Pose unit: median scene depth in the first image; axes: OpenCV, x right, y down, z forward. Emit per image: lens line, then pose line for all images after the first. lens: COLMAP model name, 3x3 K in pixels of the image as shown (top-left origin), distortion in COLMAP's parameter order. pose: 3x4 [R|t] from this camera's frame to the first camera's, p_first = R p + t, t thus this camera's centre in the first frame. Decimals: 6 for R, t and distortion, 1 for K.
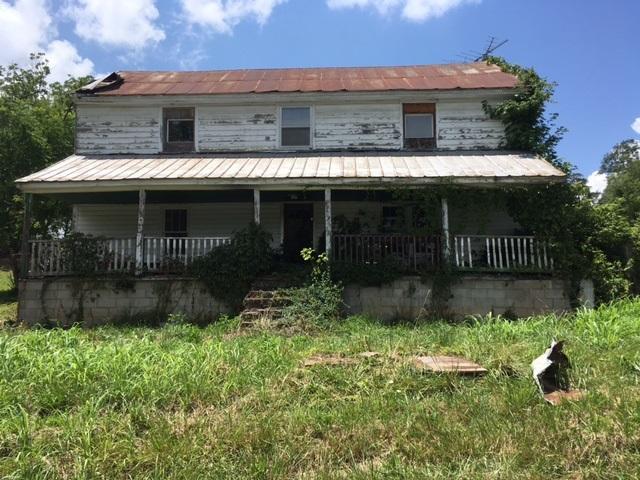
lens RADIAL K [[540.1, 0, 320.0], [0, 540.1, 240.0], [0, 0, 1]] dist [0.074916, -0.117649]
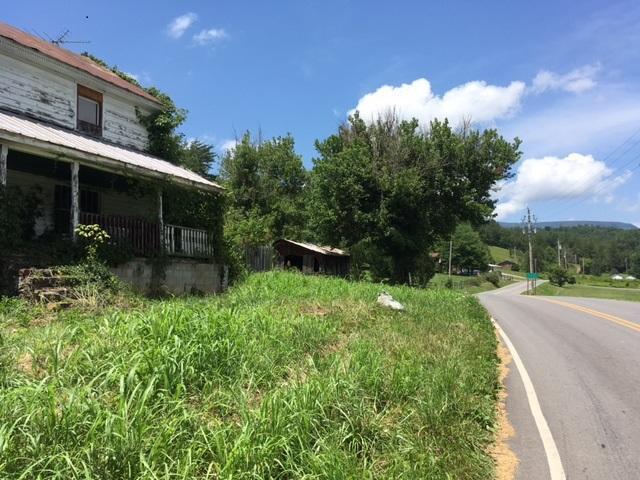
lens RADIAL K [[540.1, 0, 320.0], [0, 540.1, 240.0], [0, 0, 1]] dist [0.074916, -0.117649]
pose [[0.375464, 0.065745, 0.924502, -0.590643], [-0.078009, 0.996183, -0.039161, 0.037362], [-0.923548, -0.057416, 0.379160, 0.200394]]
